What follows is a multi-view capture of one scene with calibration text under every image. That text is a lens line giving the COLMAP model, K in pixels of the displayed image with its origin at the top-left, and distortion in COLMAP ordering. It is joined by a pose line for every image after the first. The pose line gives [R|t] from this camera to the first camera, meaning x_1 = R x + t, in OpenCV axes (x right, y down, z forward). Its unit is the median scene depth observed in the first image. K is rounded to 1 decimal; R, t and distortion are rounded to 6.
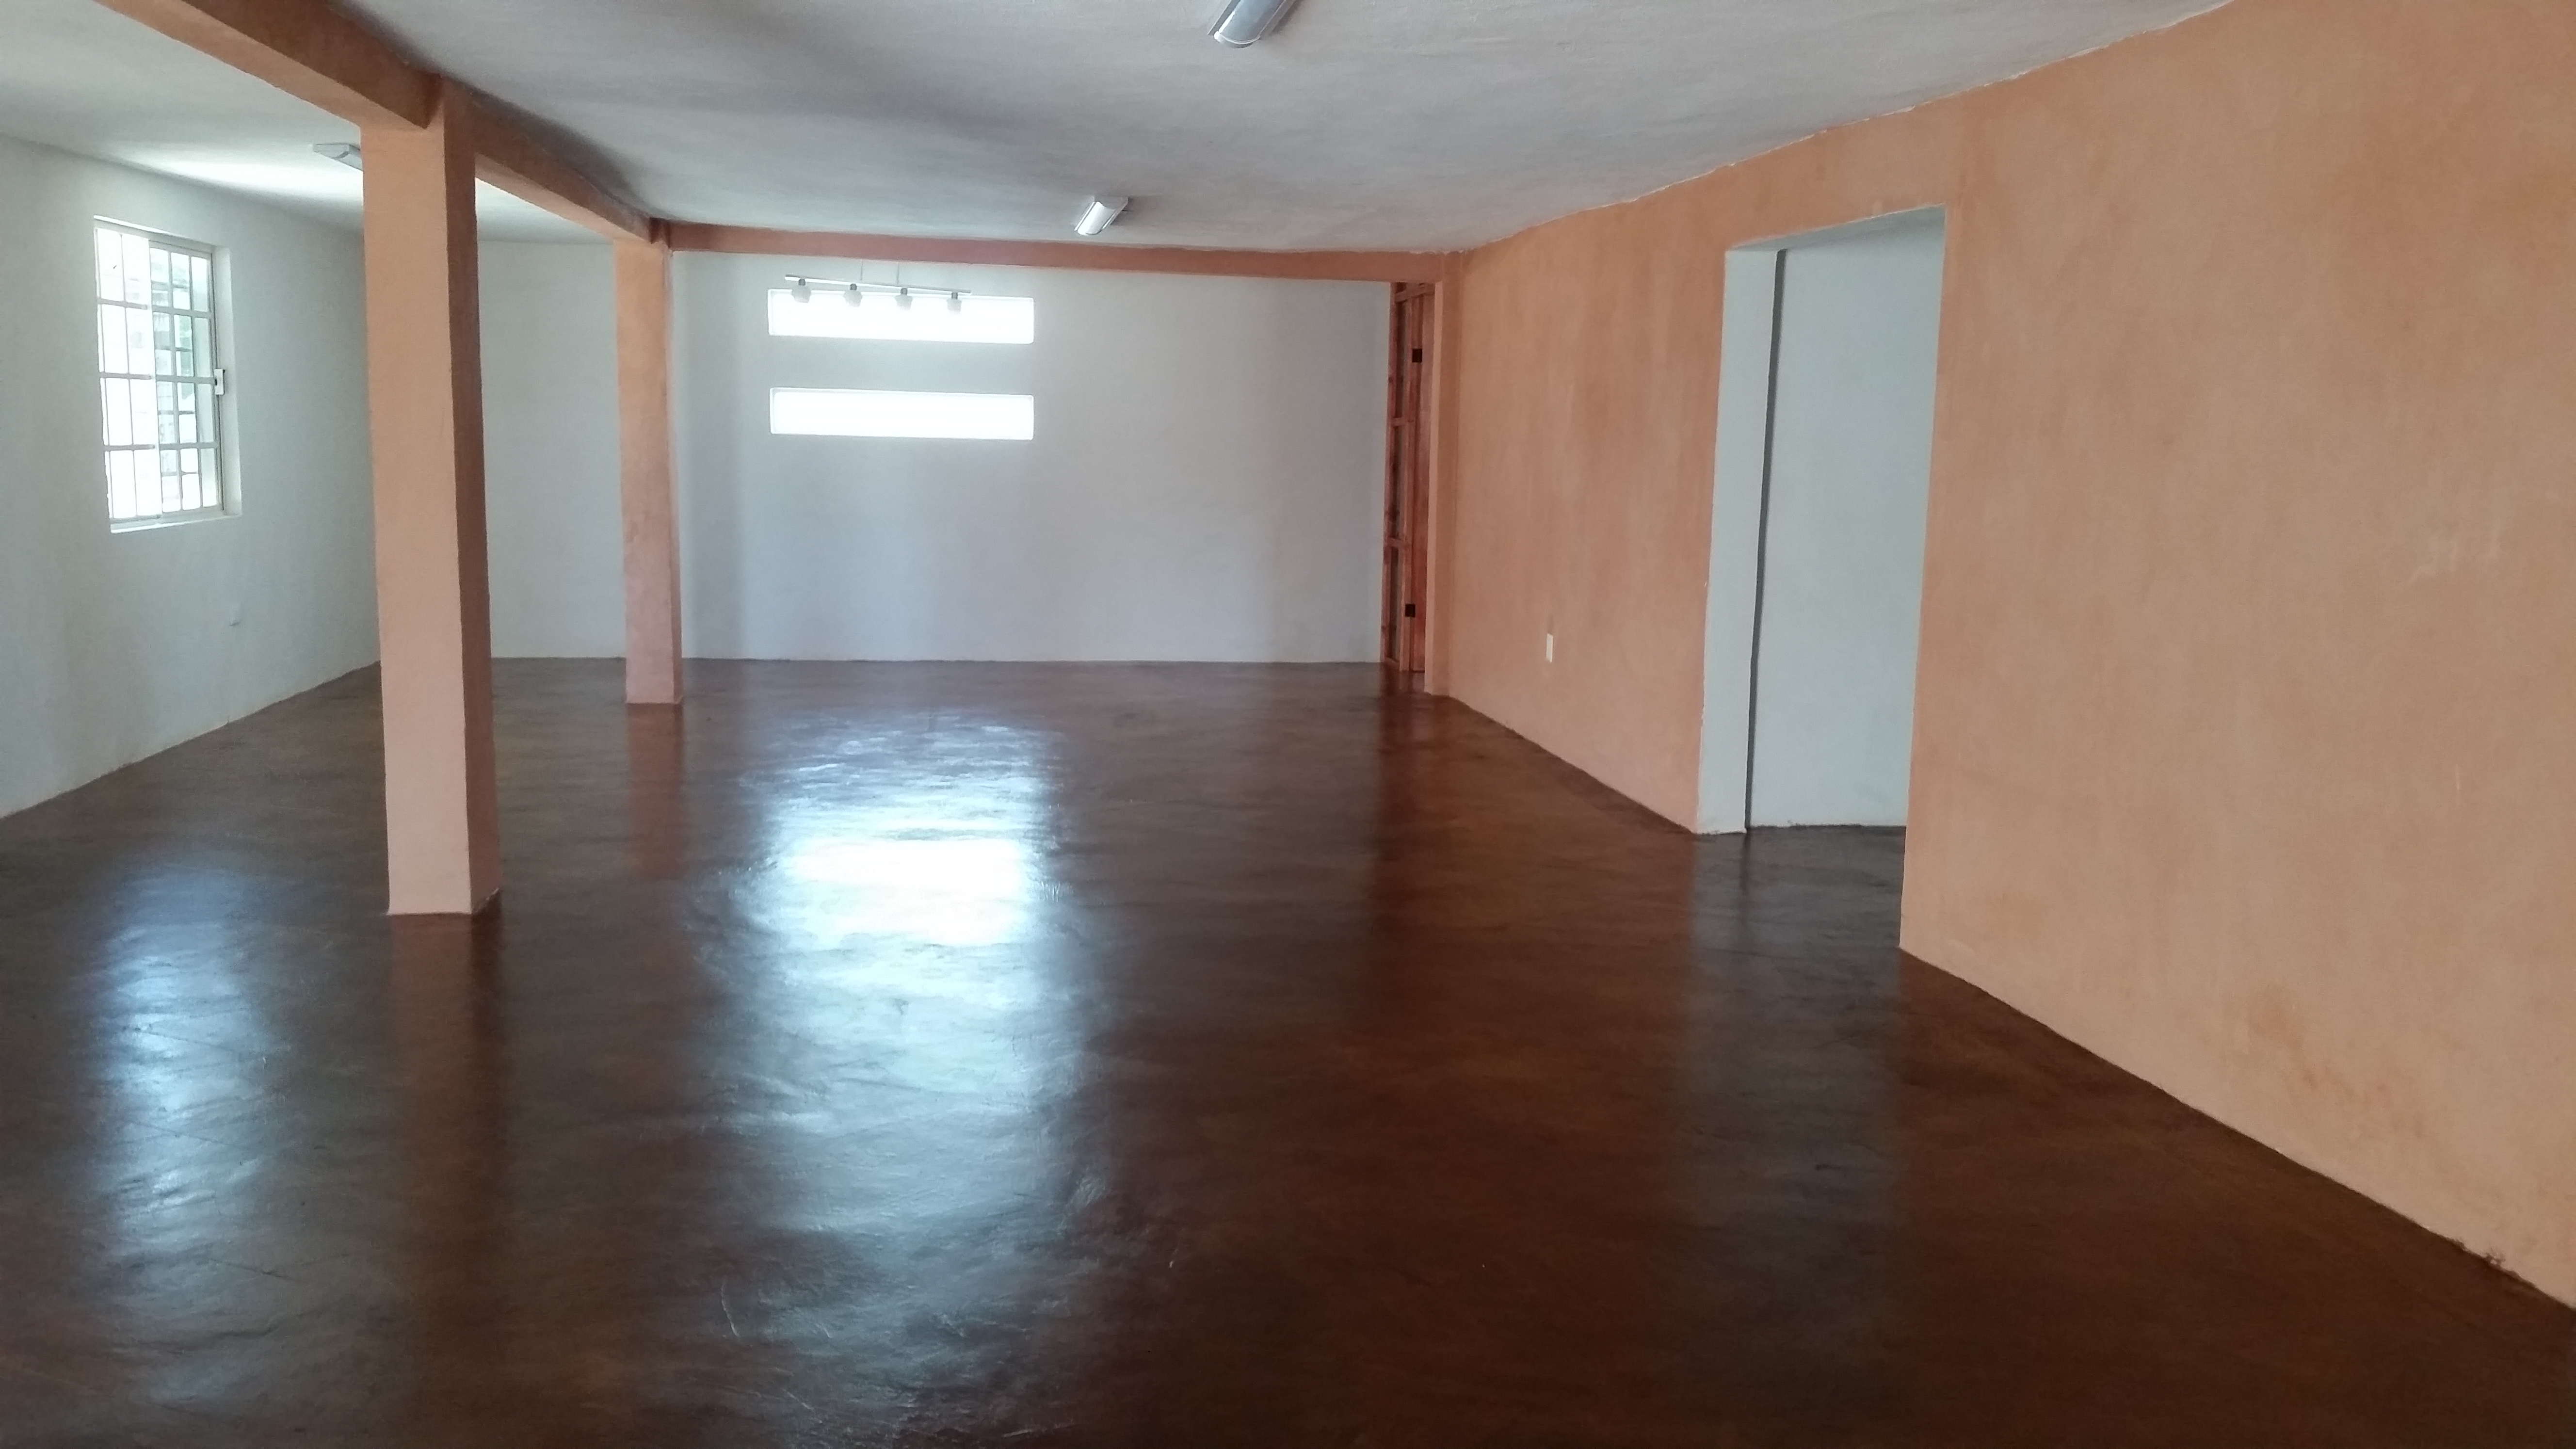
lens RADIAL K [[2008.9, 0, 1283.7], [0, 2008.9, 742.6], [0, 0, 1]] dist [-0.005701, -0.082739]
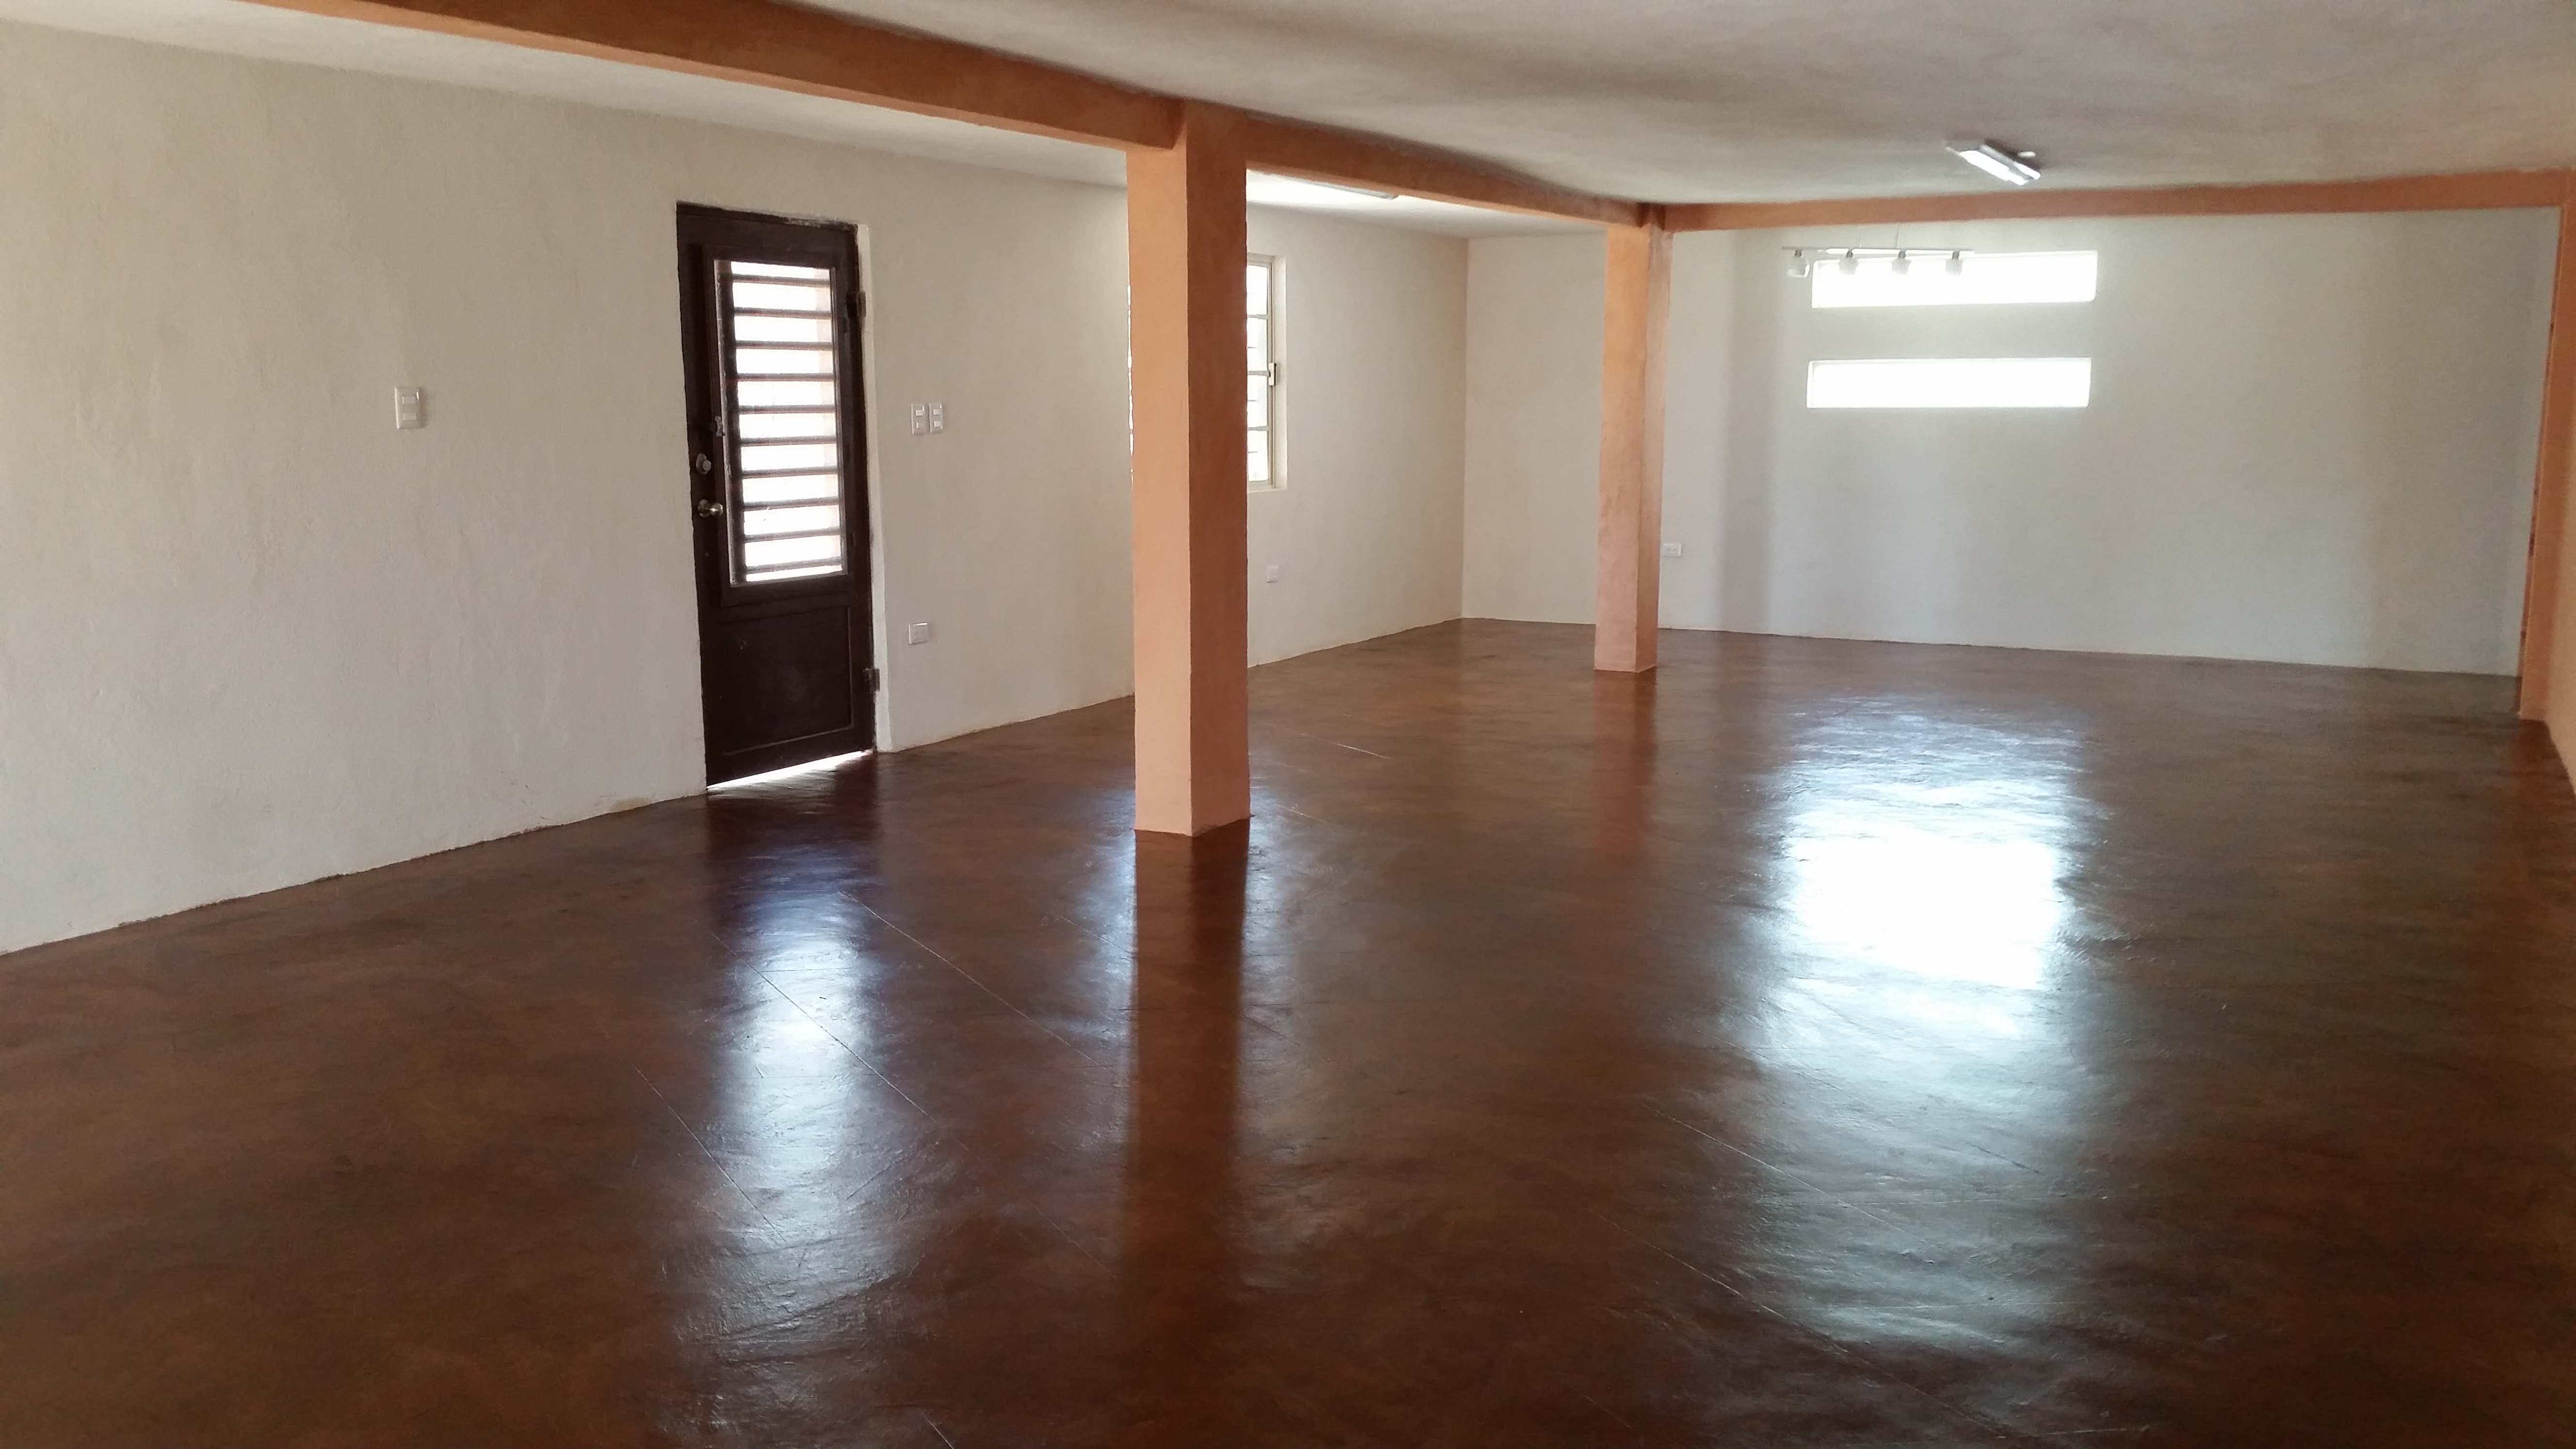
lens RADIAL K [[2008.9, 0, 1290.6], [0, 2008.9, 736.0], [0, 0, 1]] dist [-0.005701, -0.082739]
pose [[0.767099, 0.077891, -0.636782, 0.192581], [-0.072433, 0.996771, 0.034668, -0.008488], [0.637426, 0.019531, 0.770264, 0.078322]]
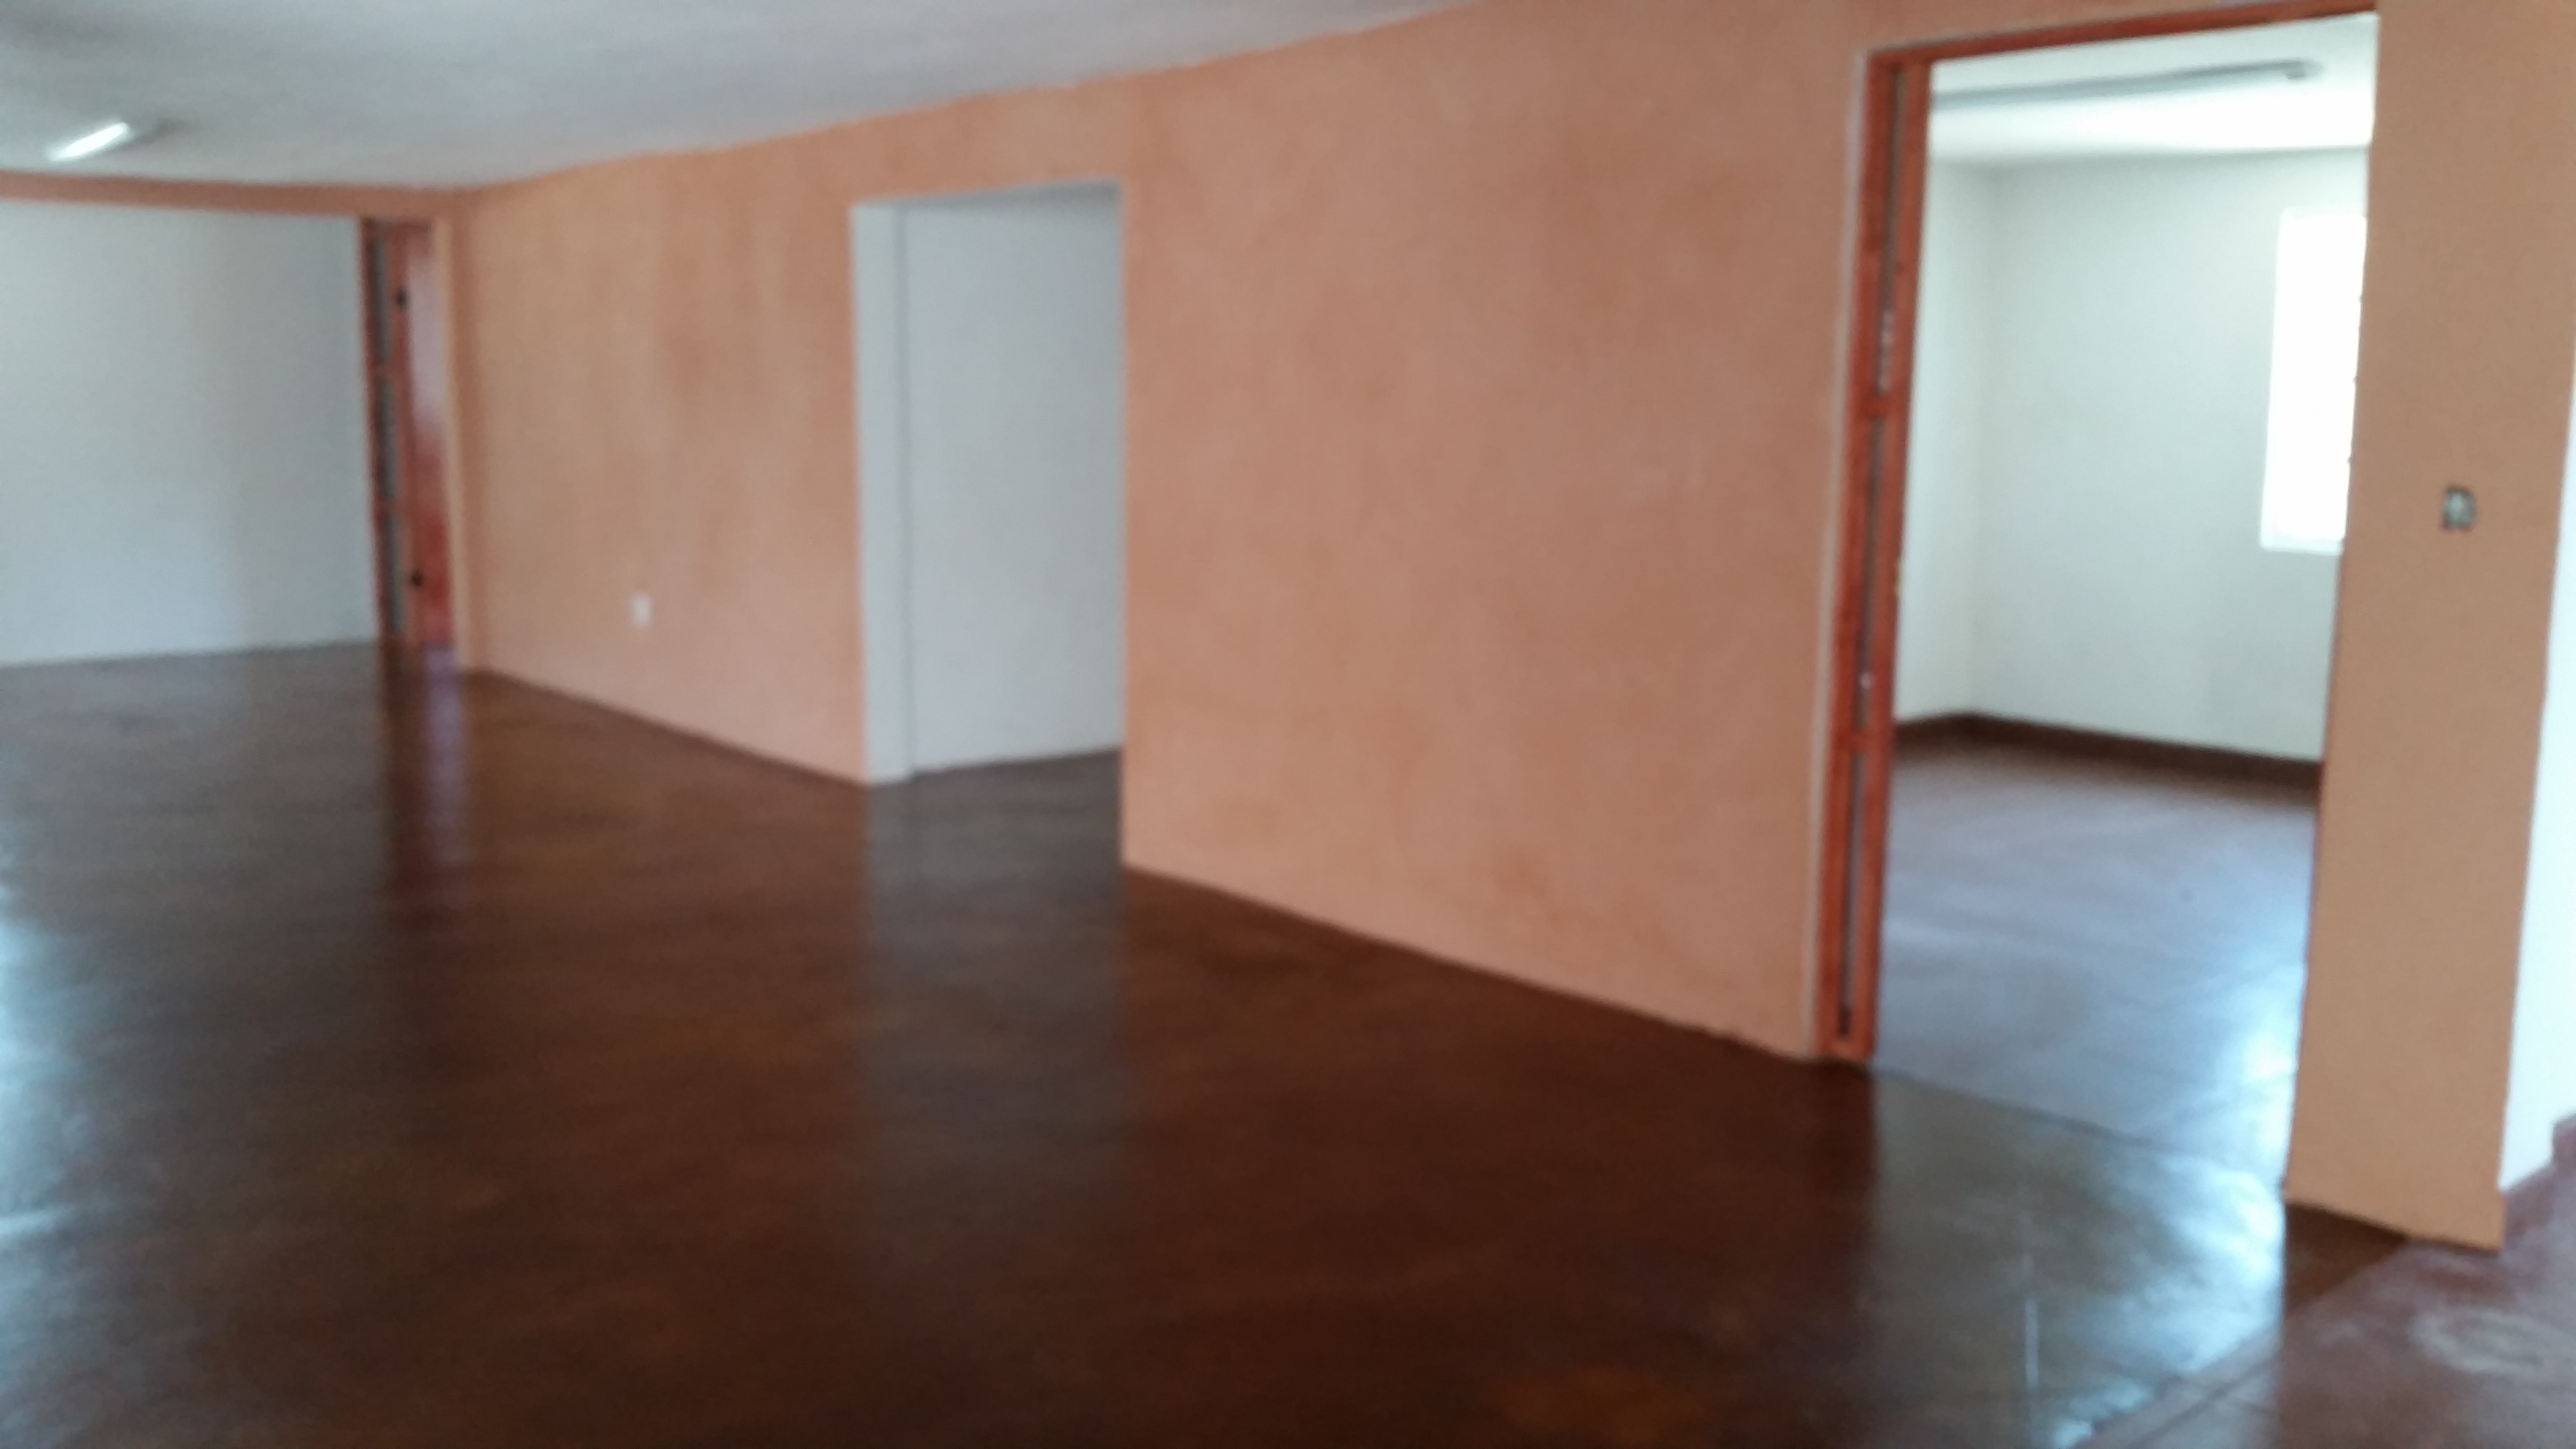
lens RADIAL K [[2008.9, 0, 1330.7], [0, 2008.9, 696.0], [0, 0, 1]] dist [-0.005701, -0.082739]
pose [[0.835822, -0.089470, 0.541661, -0.139460], [0.086376, 0.995774, 0.031195, -0.009321], [-0.542163, 0.020713, 0.840018, 0.024413]]
